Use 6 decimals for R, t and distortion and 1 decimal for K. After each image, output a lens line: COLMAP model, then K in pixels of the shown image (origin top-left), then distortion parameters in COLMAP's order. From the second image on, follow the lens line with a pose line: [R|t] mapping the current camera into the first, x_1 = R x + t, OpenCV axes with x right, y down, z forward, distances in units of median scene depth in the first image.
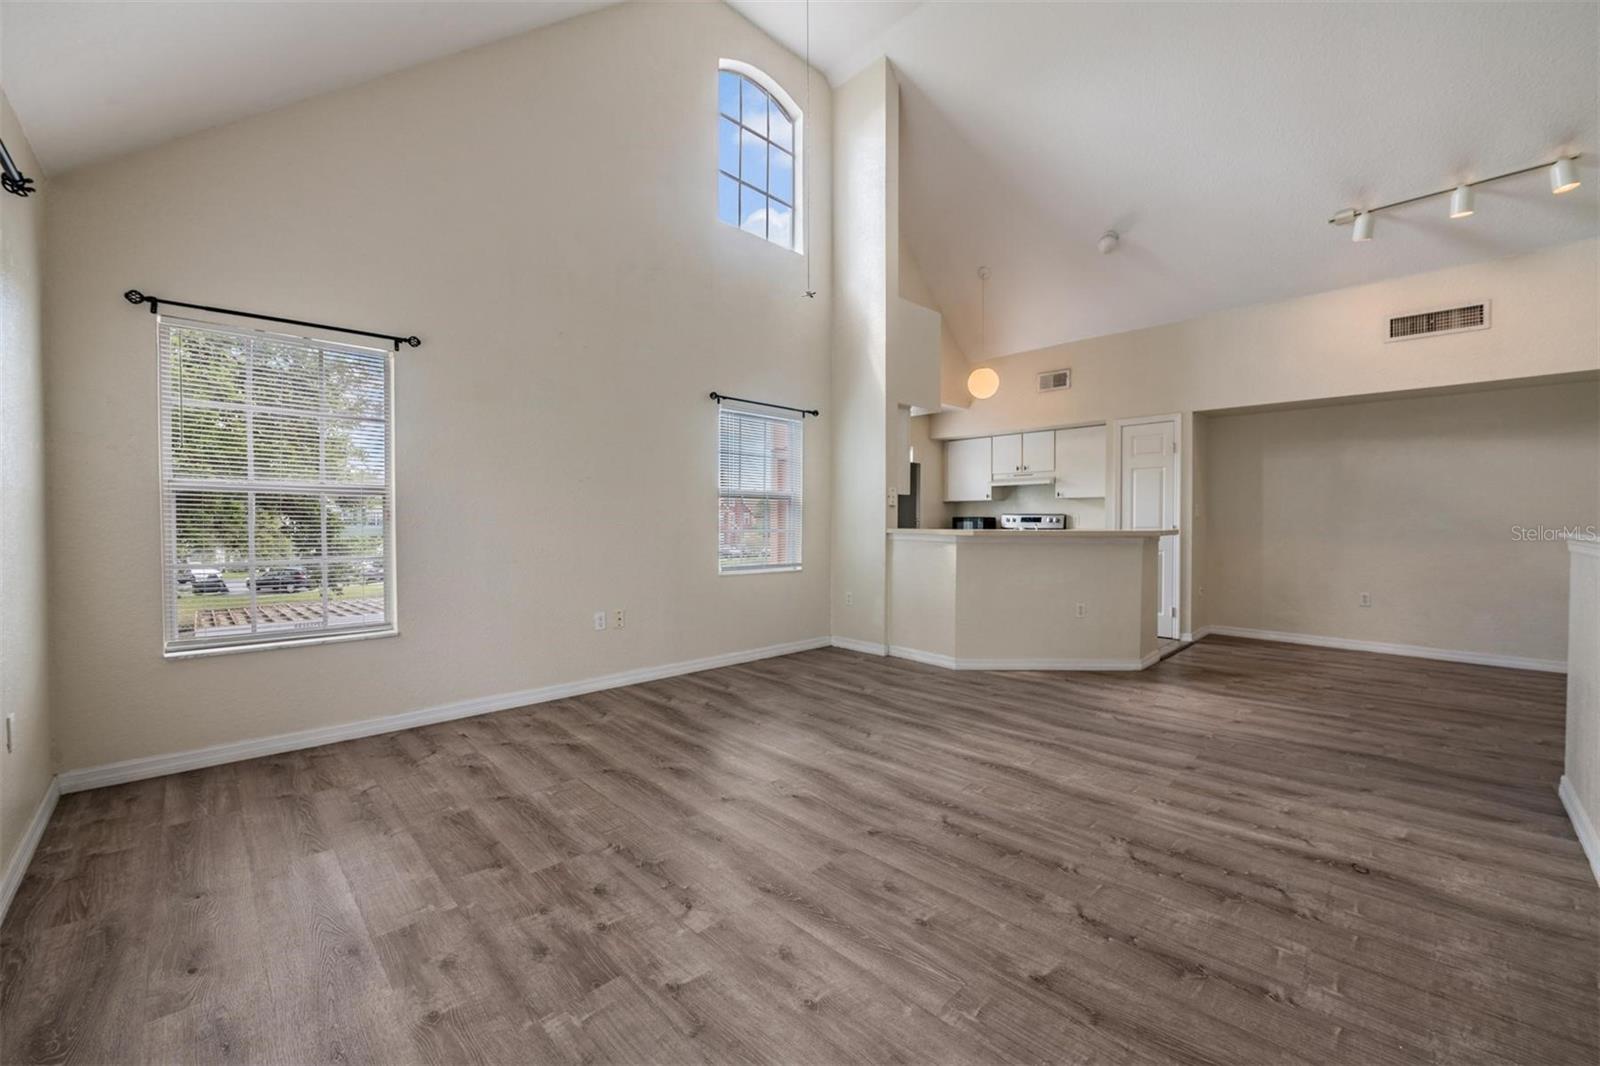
lens RADIAL K [[628.4, 0, 800.0], [0, 628.4, 533.0], [0, 0, 1]] dist [-0.016480, -0.000015]
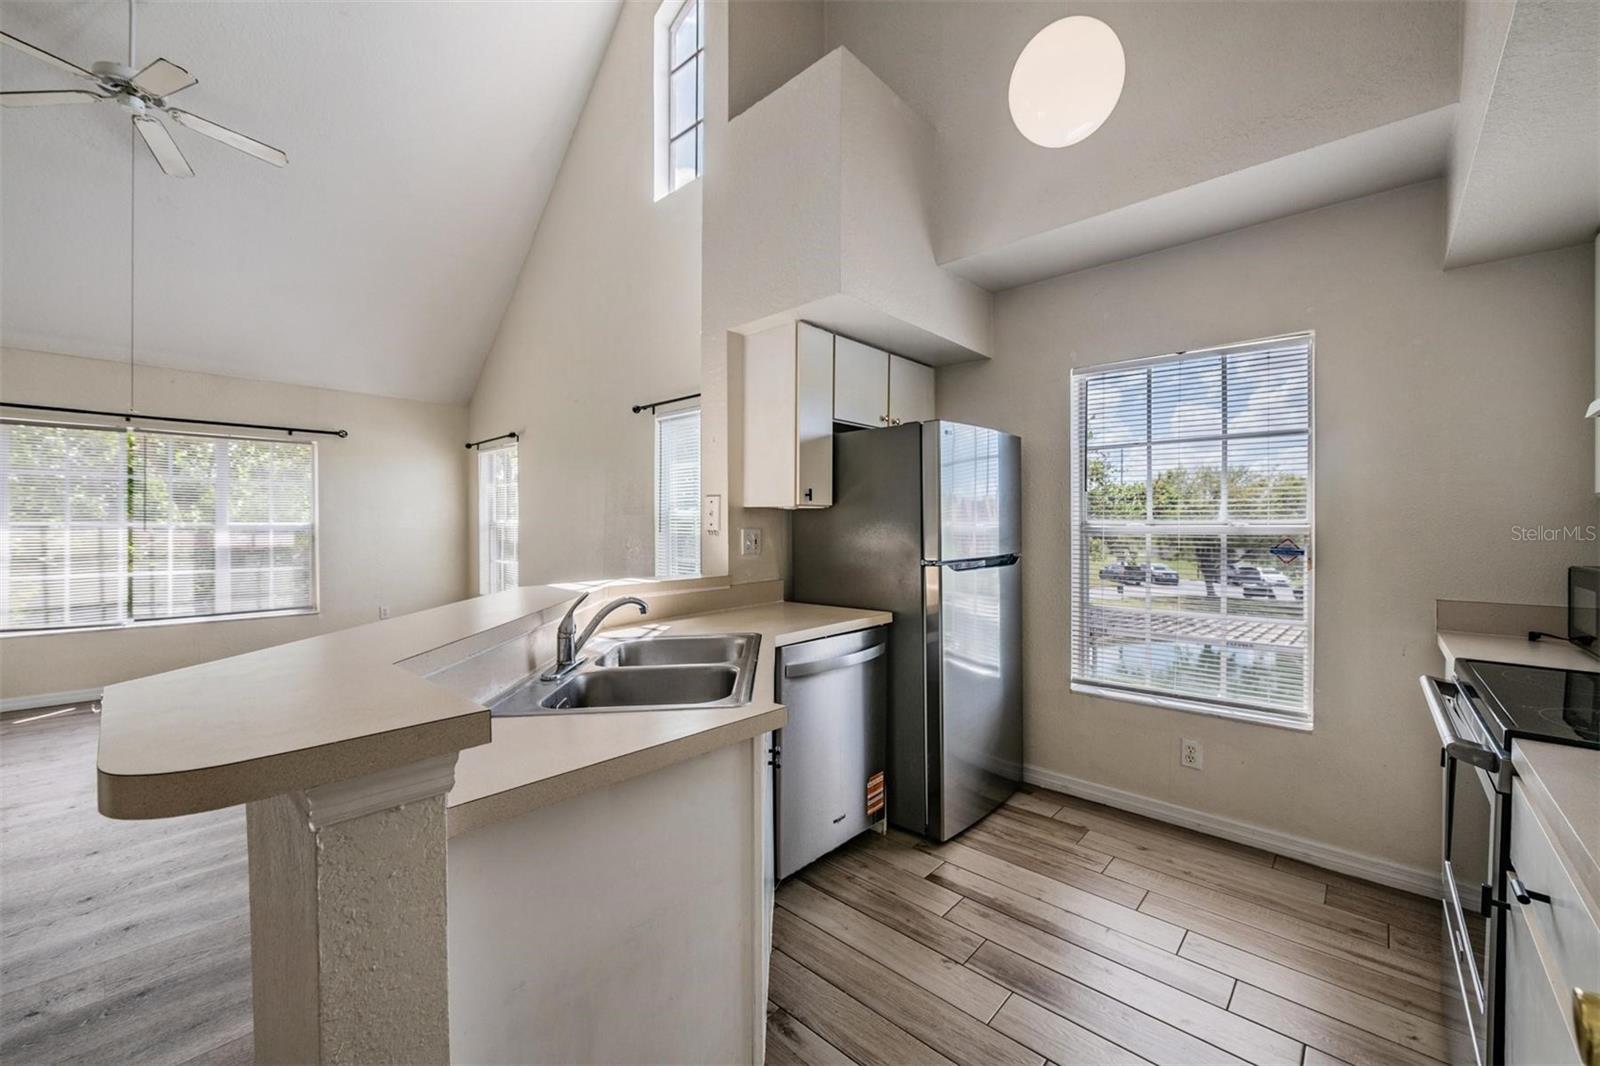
lens RADIAL K [[626.5, 0, 798.1], [0, 626.5, 533.9], [0, 0, 1]] dist [0.000077, -0.000946]
pose [[0.053101, 0.012242, -0.998514, 1.388161], [-0.024684, 0.999635, 0.010943, -0.099313], [0.998284, 0.024066, 0.053383, 2.131853]]
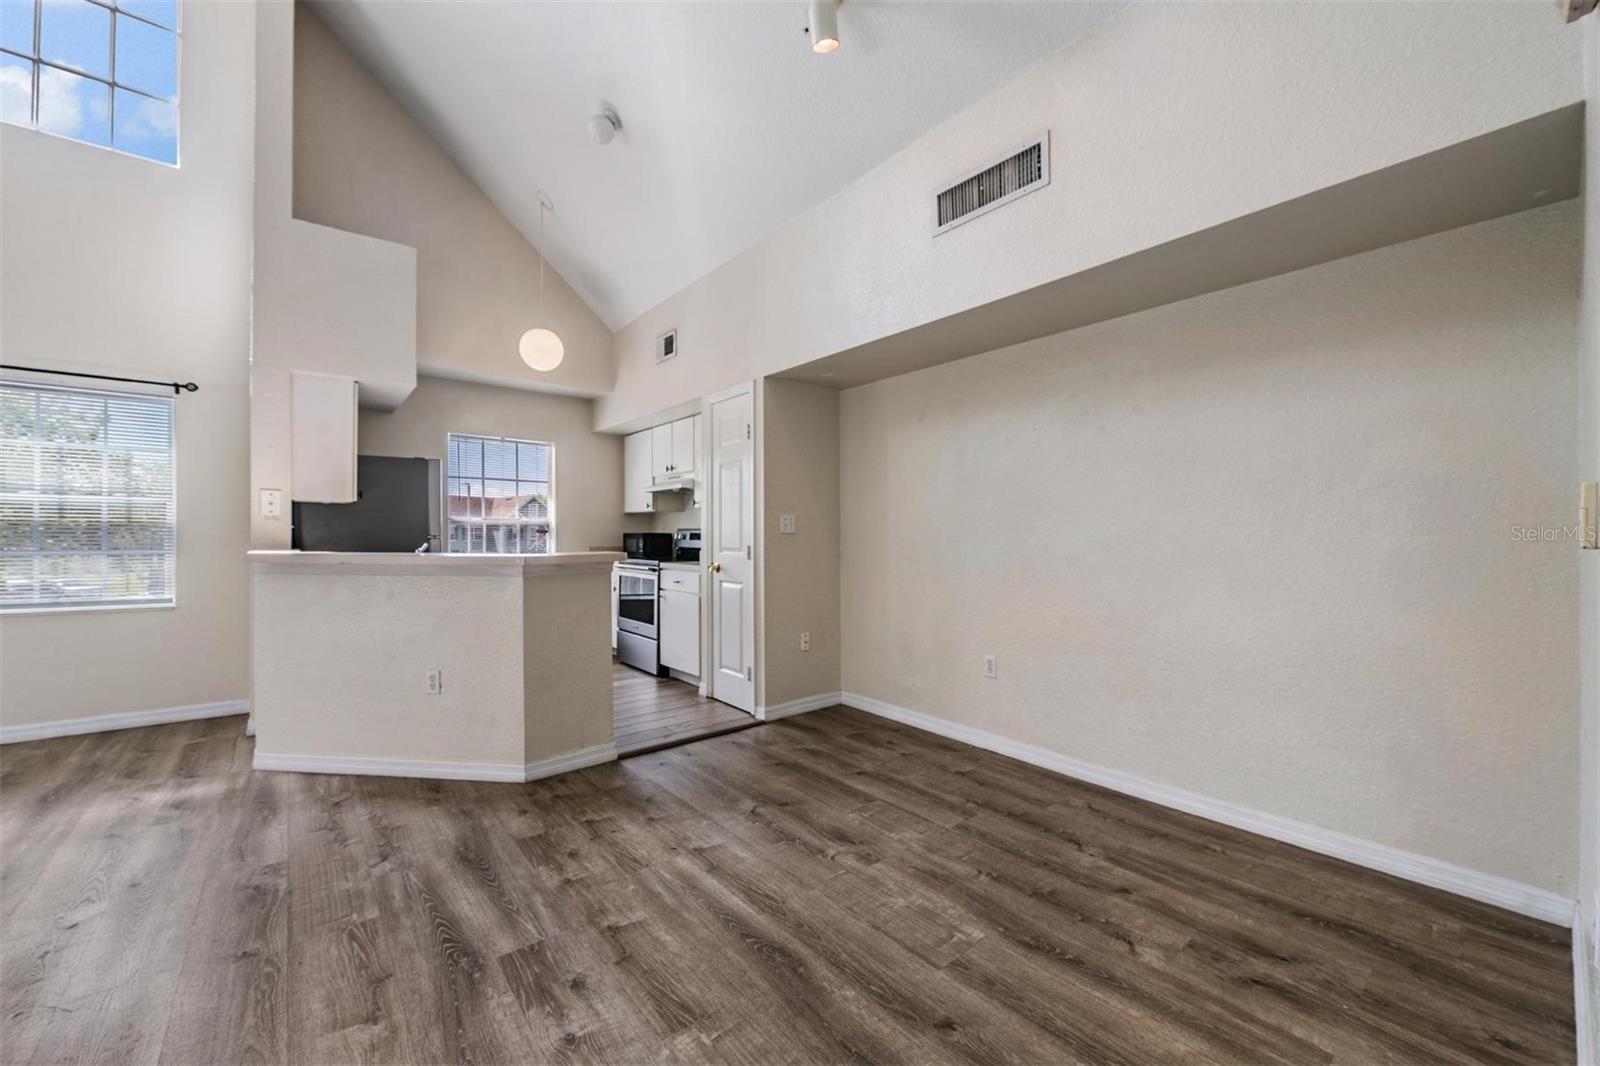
lens RADIAL K [[619.5, 0, 804.5], [0, 619.5, 535.5], [0, 0, 1]] dist [-0.003173, -0.000414]
pose [[0.996617, 0.000870, -0.082181, 1.613267], [-0.002564, 0.999787, -0.020502, -0.020990], [0.082146, 0.020643, 0.996407, 0.756950]]
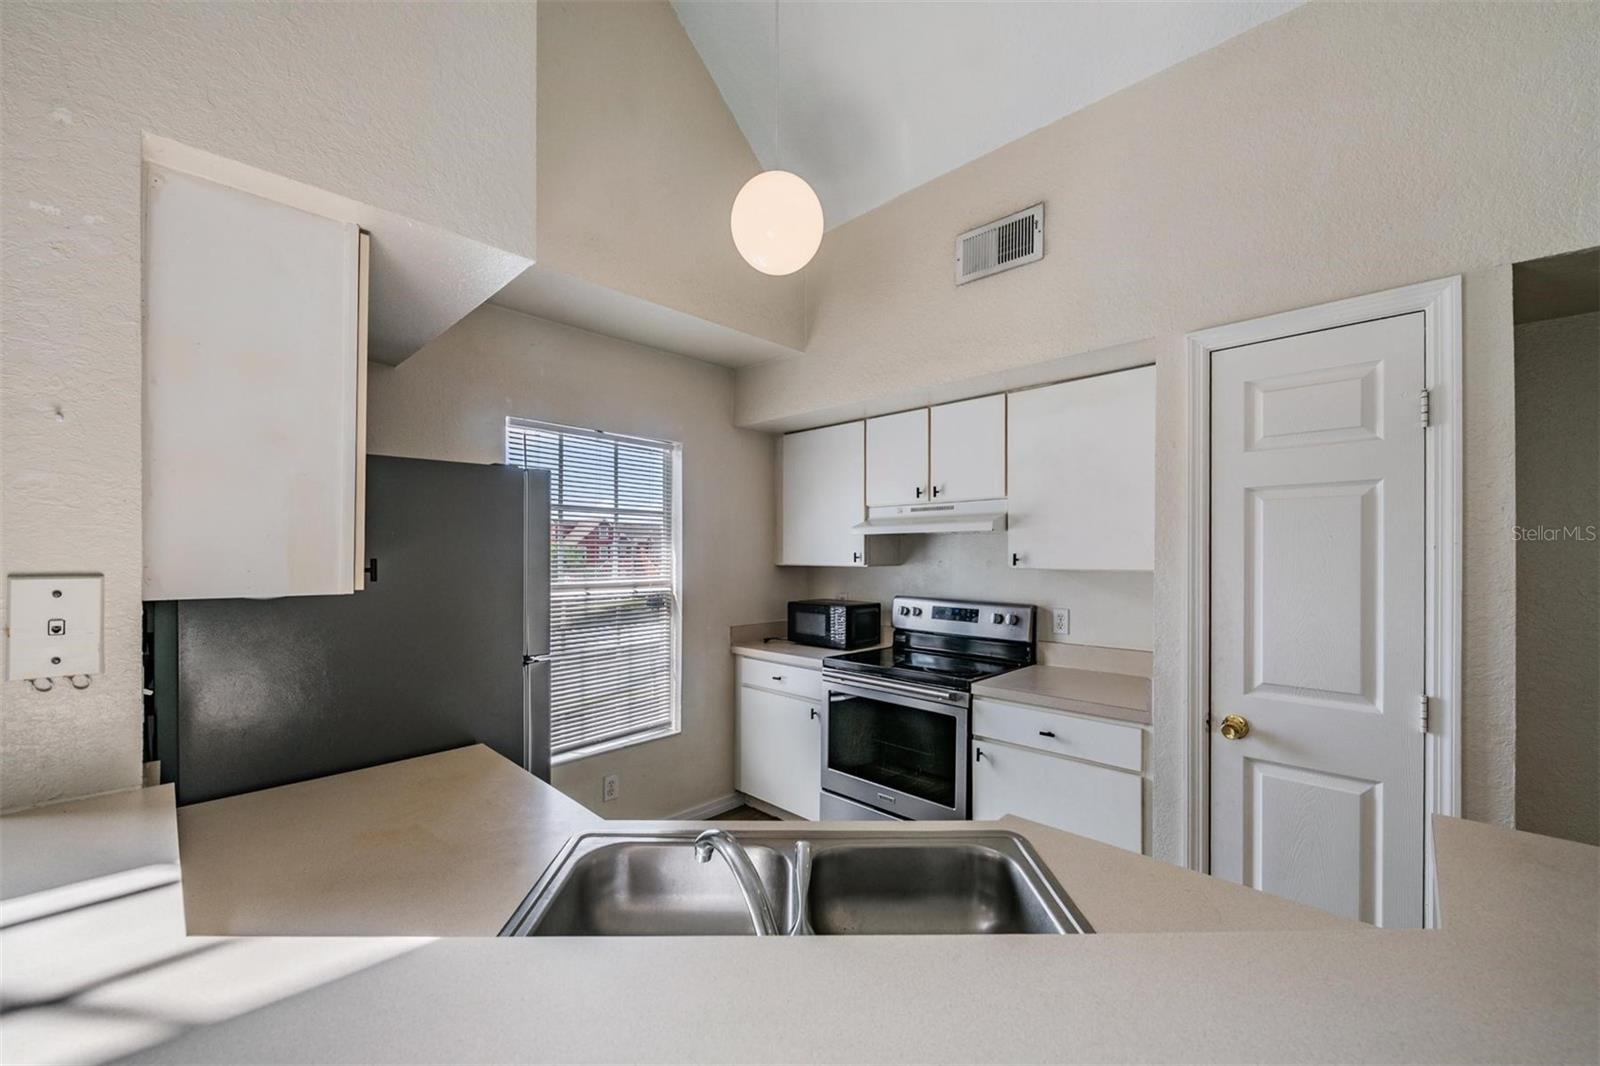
lens RADIAL K [[628.0, 0, 798.1], [0, 628.0, 559.2], [0, 0, 1]] dist [-0.000471, 0.000018]
pose [[0.999686, -0.000084, 0.025043, 0.725601], [0.000344, 0.999946, -0.010377, -0.154638], [-0.025040, 0.010383, 0.999633, 1.664946]]
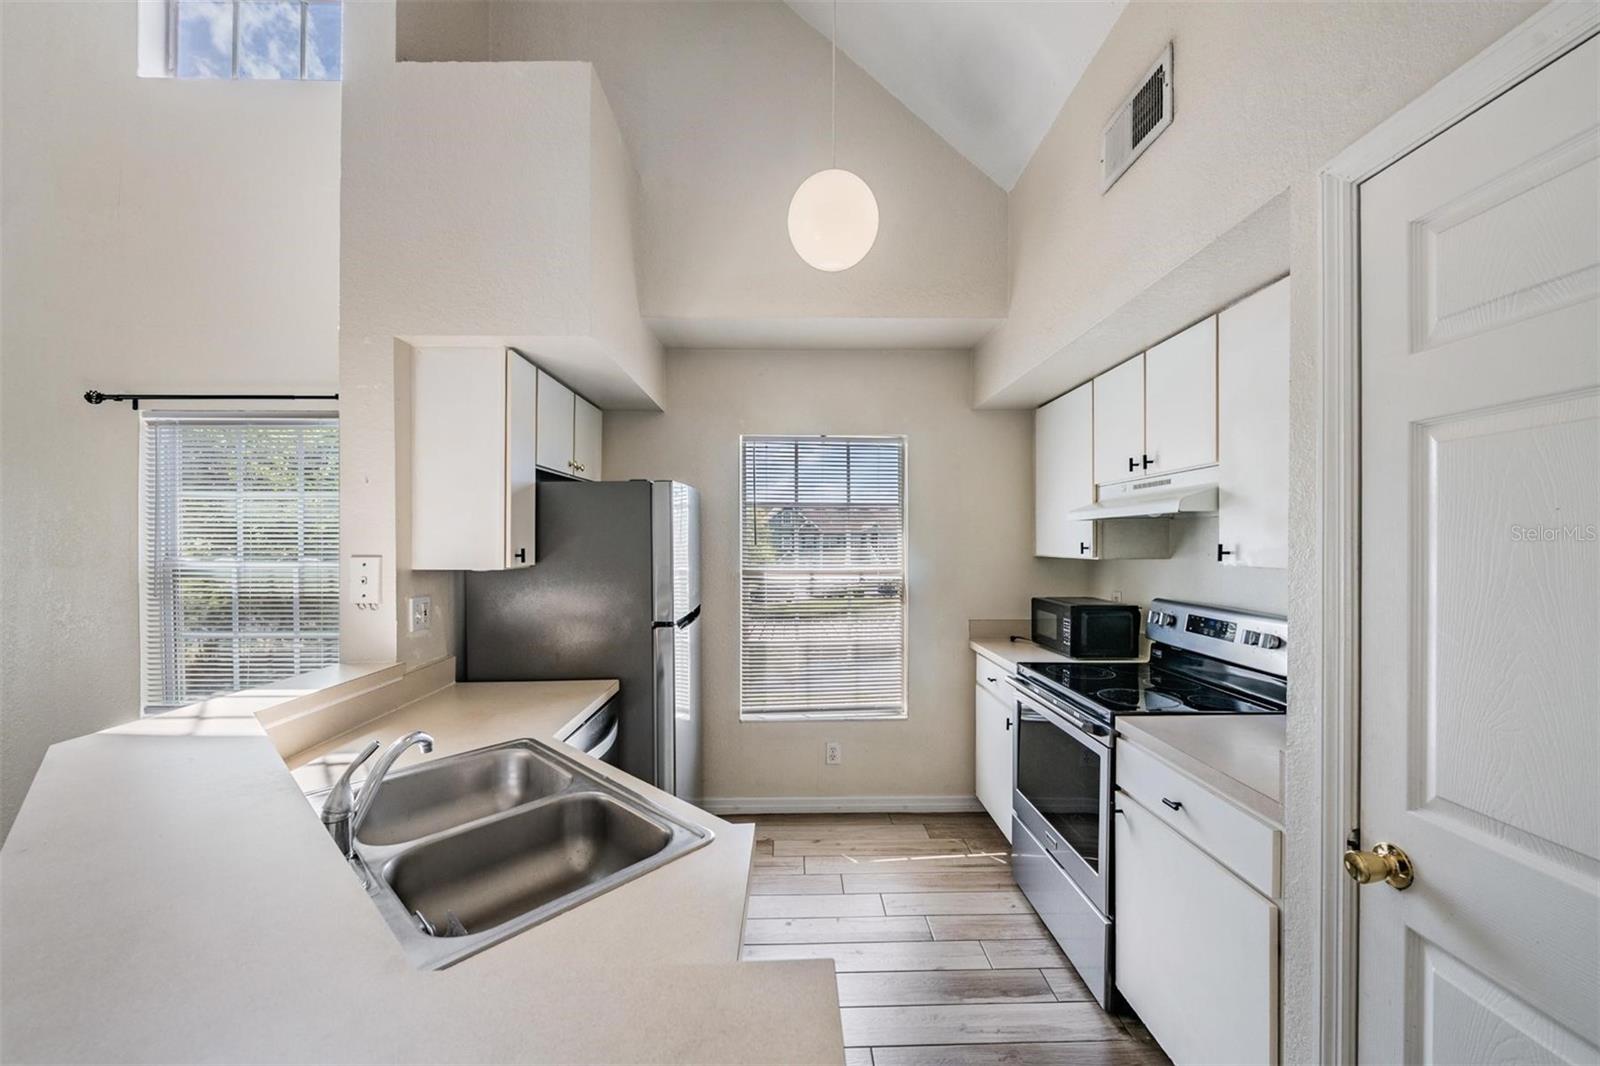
lens RADIAL K [[631.5, 0, 799.3], [0, 631.5, 548.5], [0, 0, 1]] dist [-0.000217, -0.000065]
pose [[0.728159, 0.003907, -0.685397, 1.246951], [-0.010008, 0.999938, -0.004933, -0.160577], [0.685335, 0.010451, 0.728153, 1.836173]]
